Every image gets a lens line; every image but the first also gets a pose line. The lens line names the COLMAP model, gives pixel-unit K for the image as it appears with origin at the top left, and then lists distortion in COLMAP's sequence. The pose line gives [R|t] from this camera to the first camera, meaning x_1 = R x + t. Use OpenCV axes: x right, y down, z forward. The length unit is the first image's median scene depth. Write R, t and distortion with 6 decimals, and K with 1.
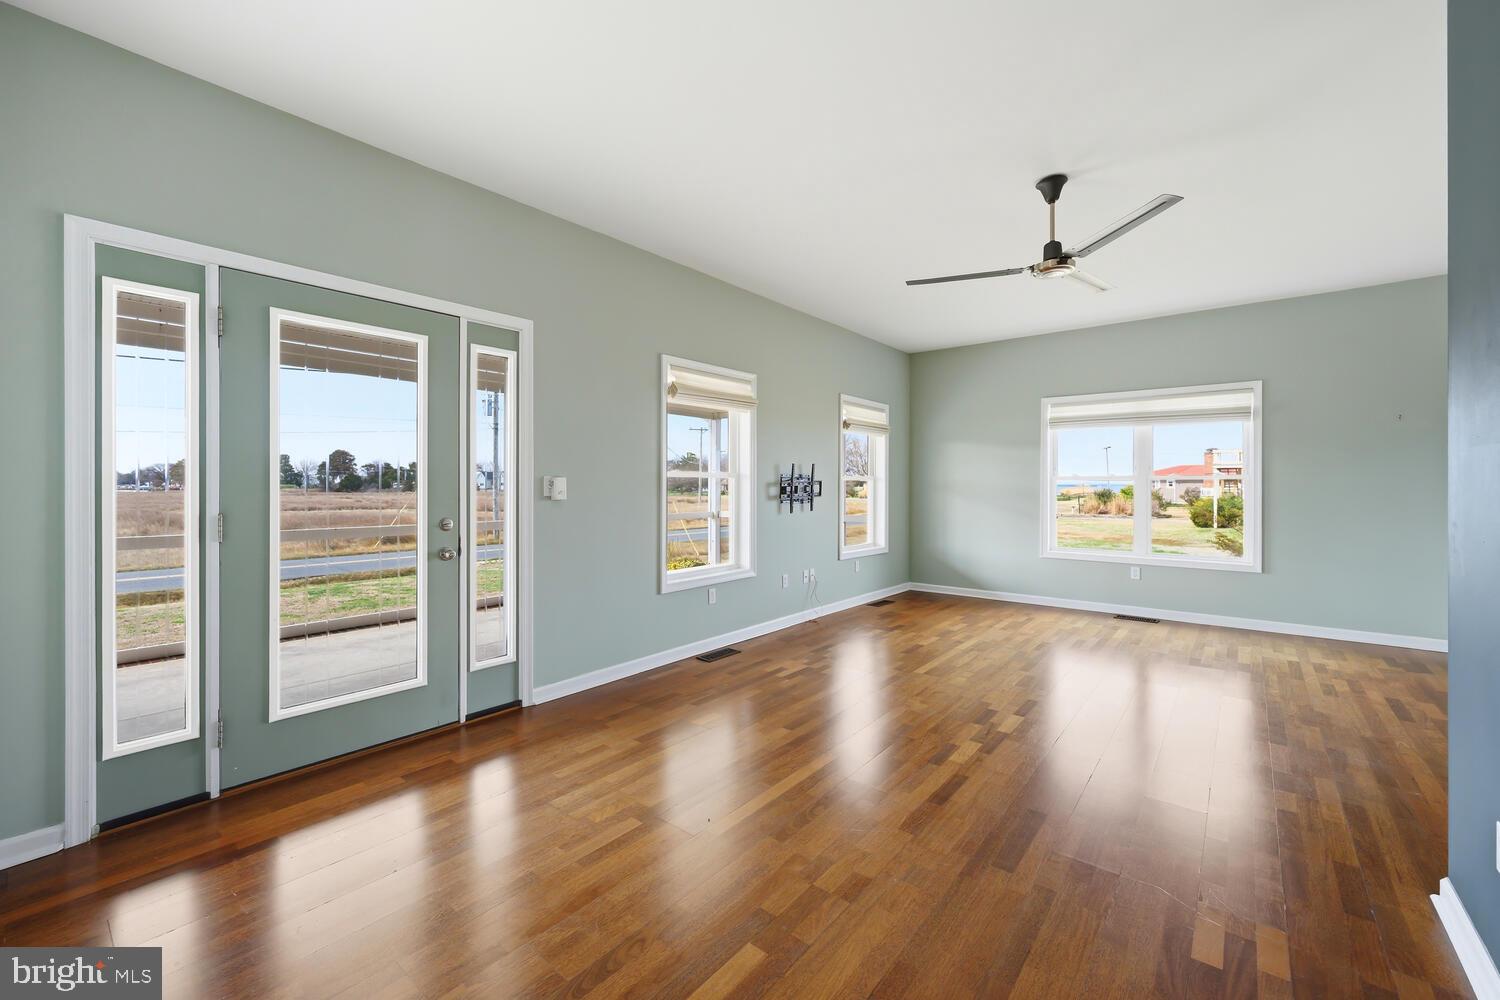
lens RADIAL K [[608.8, 0, 742.8], [0, 608.8, 494.2], [0, 0, 1]] dist [0.003562, 0.000044]
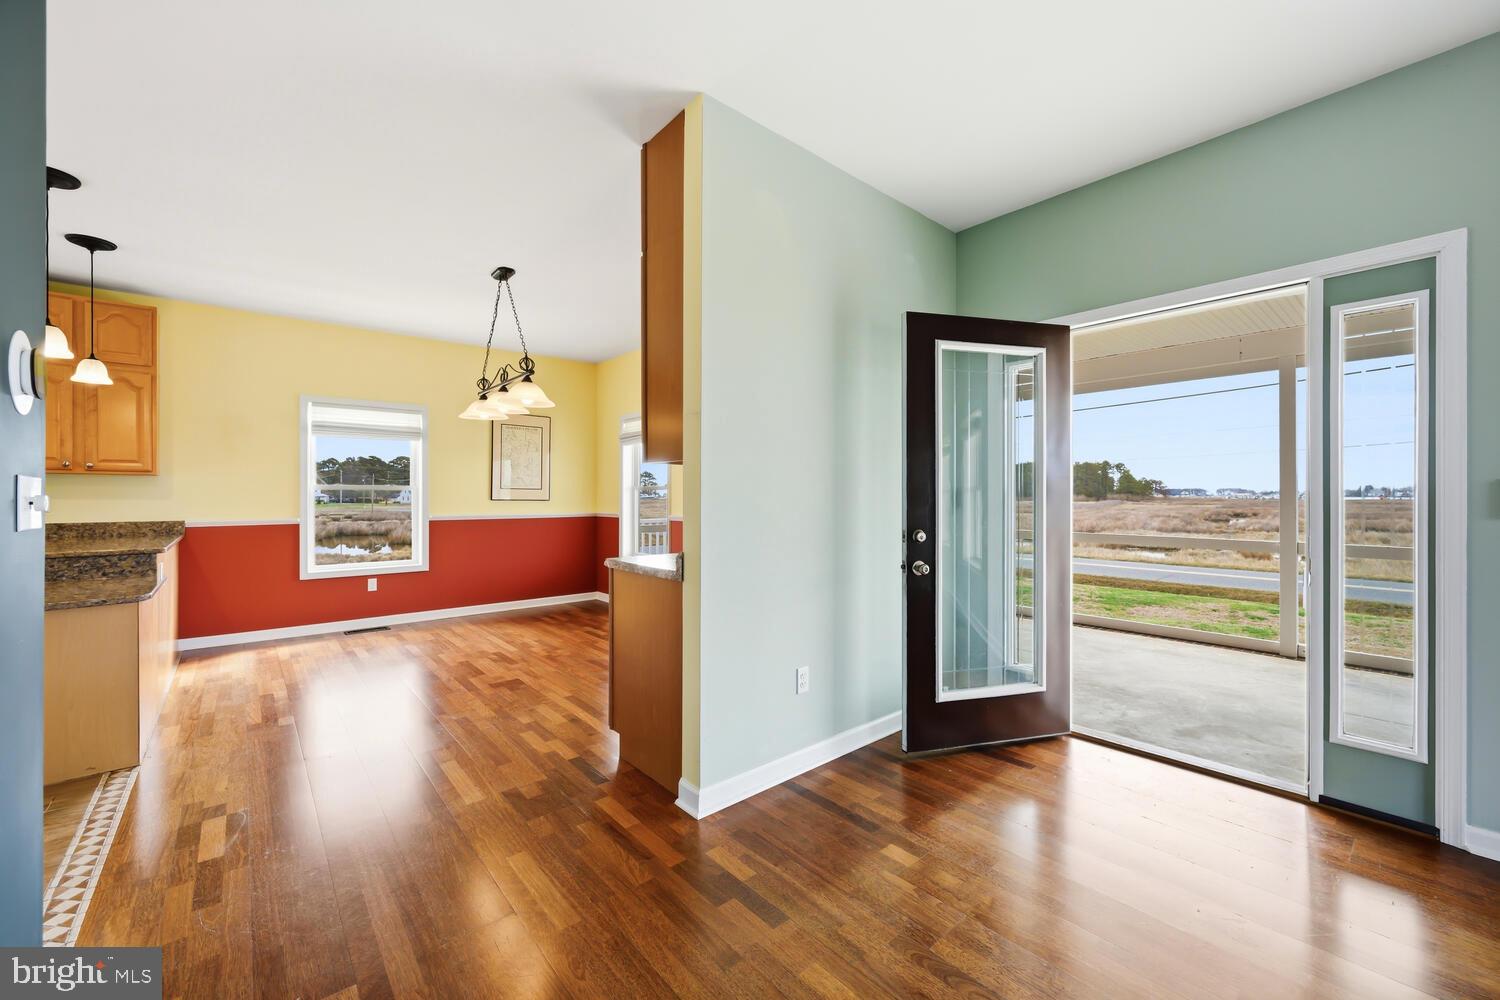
lens RADIAL K [[589.1, 0, 757.4], [0, 589.1, 498.6], [0, 0, 1]] dist [-0.001620, -0.000401]
pose [[-0.162925, 0.001952, -0.986637, 0.293322], [-0.012343, 0.999916, 0.004017, -0.002473], [0.986561, 0.012833, -0.162887, 0.315582]]
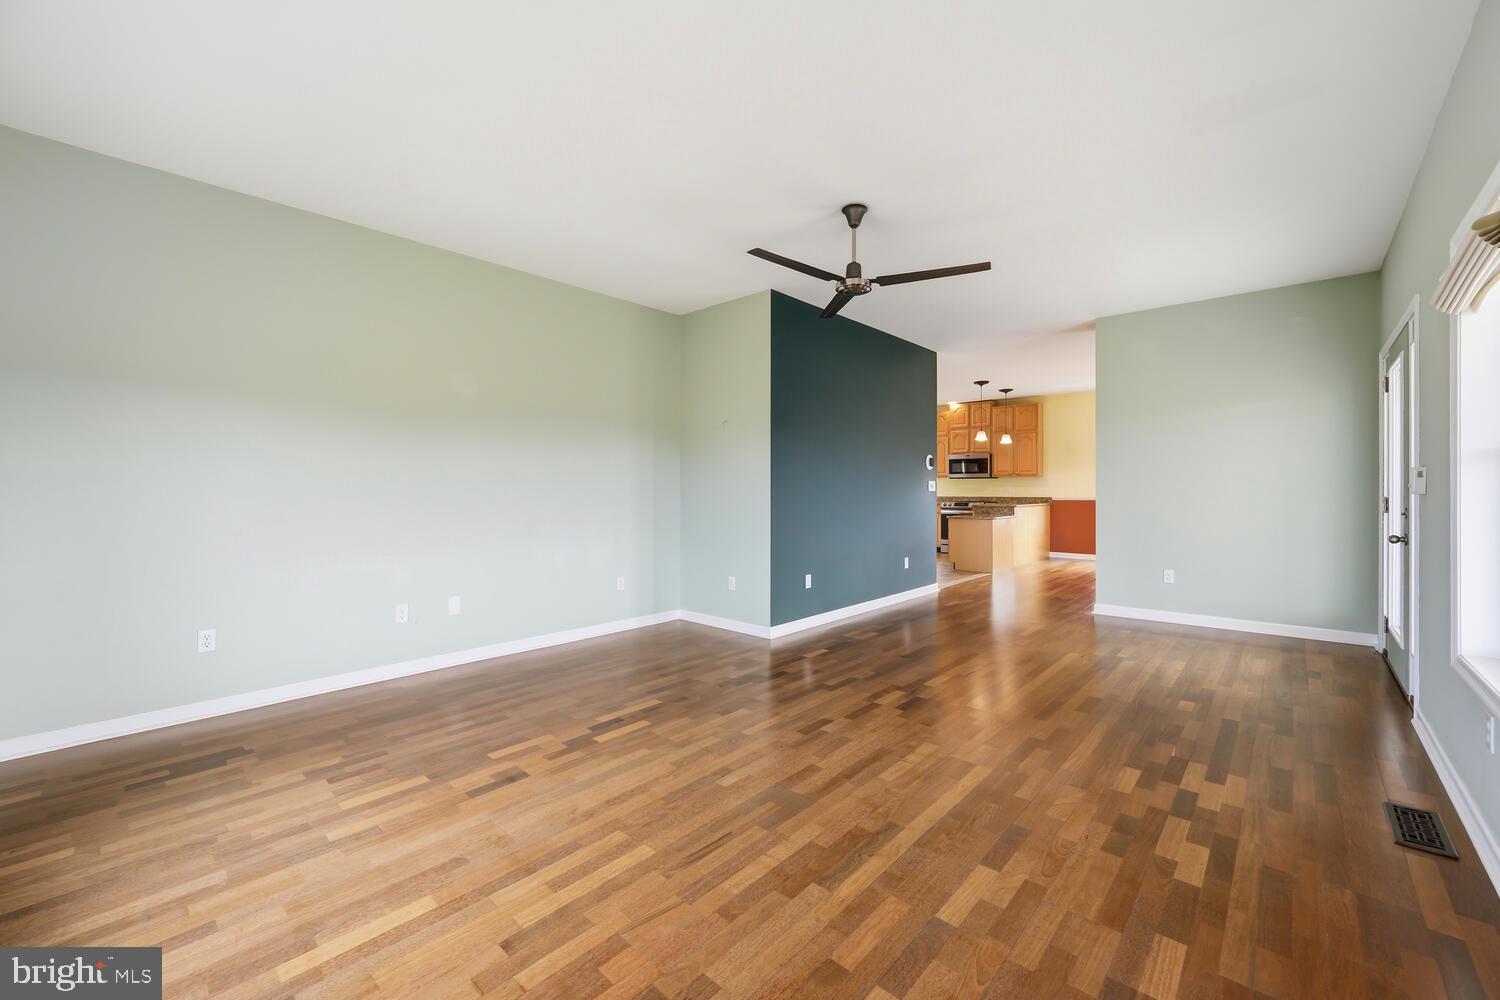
lens RADIAL K [[608.8, 0, 742.8], [0, 608.8, 494.2], [0, 0, 1]] dist [0.003562, 0.000044]
pose [[-0.998715, 0.004147, 0.050503, 0.499242], [0.005135, 0.999798, 0.019448, -0.008785], [-0.050412, 0.019682, -0.998535, 1.619597]]
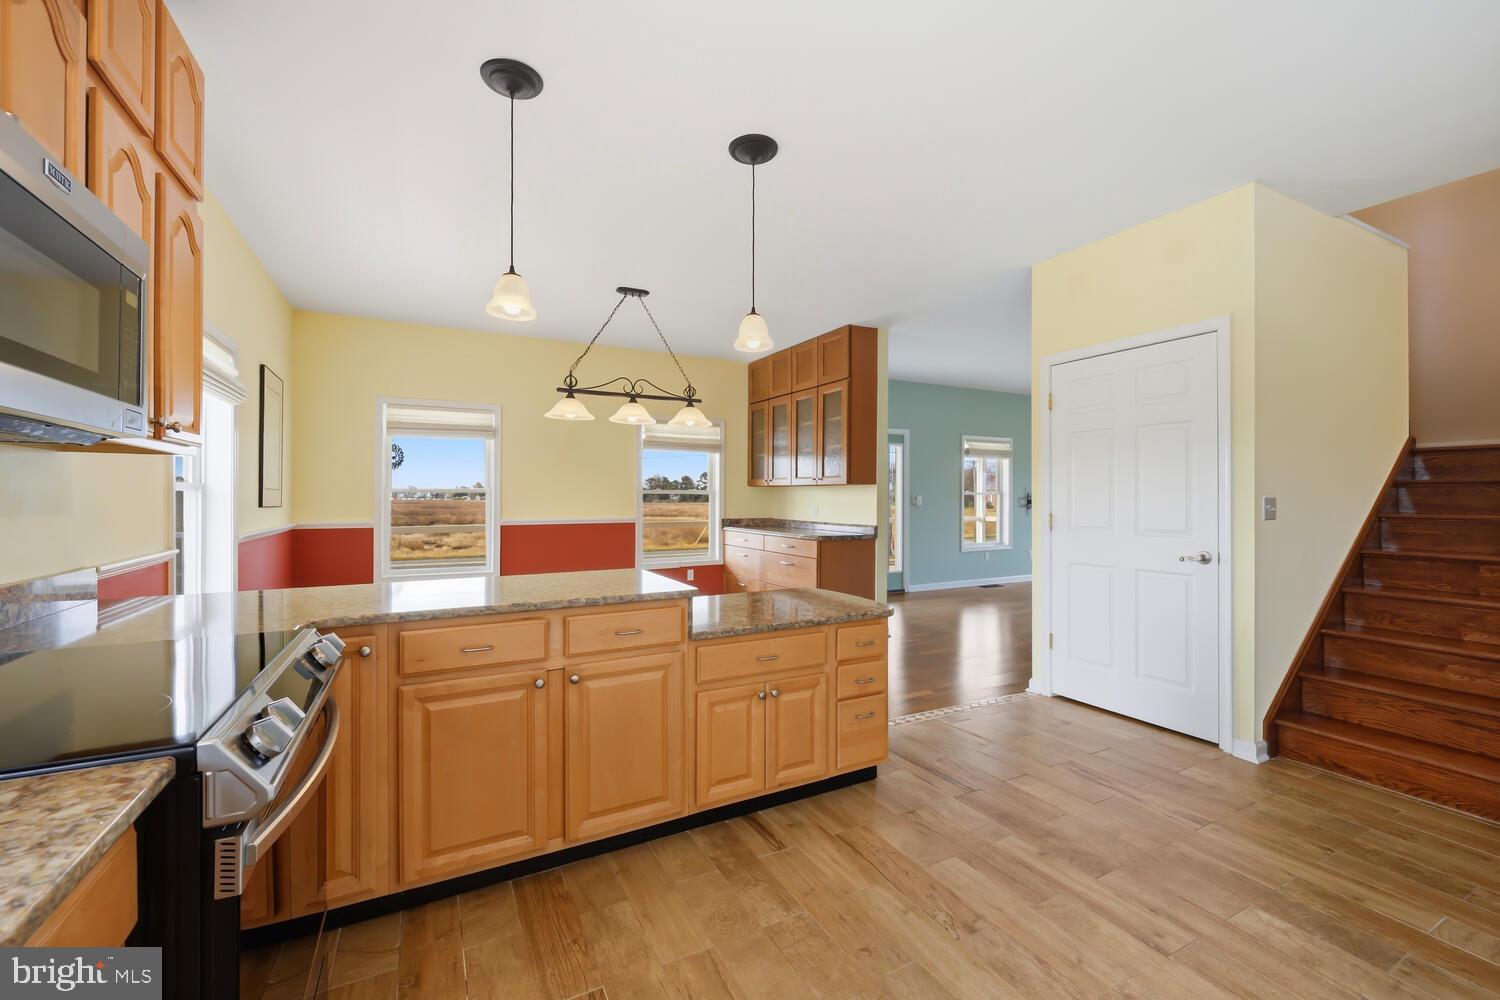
lens RADIAL K [[621.6, 0, 750.1], [0, 621.6, 497.0], [0, 0, 1]] dist [-0.000346, -0.000371]
pose [[0.926443, 0.001054, -0.376434, -0.005433], [-0.006442, 0.999894, -0.013055, 0.010853], [0.376381, 0.014519, 0.926351, -1.202612]]
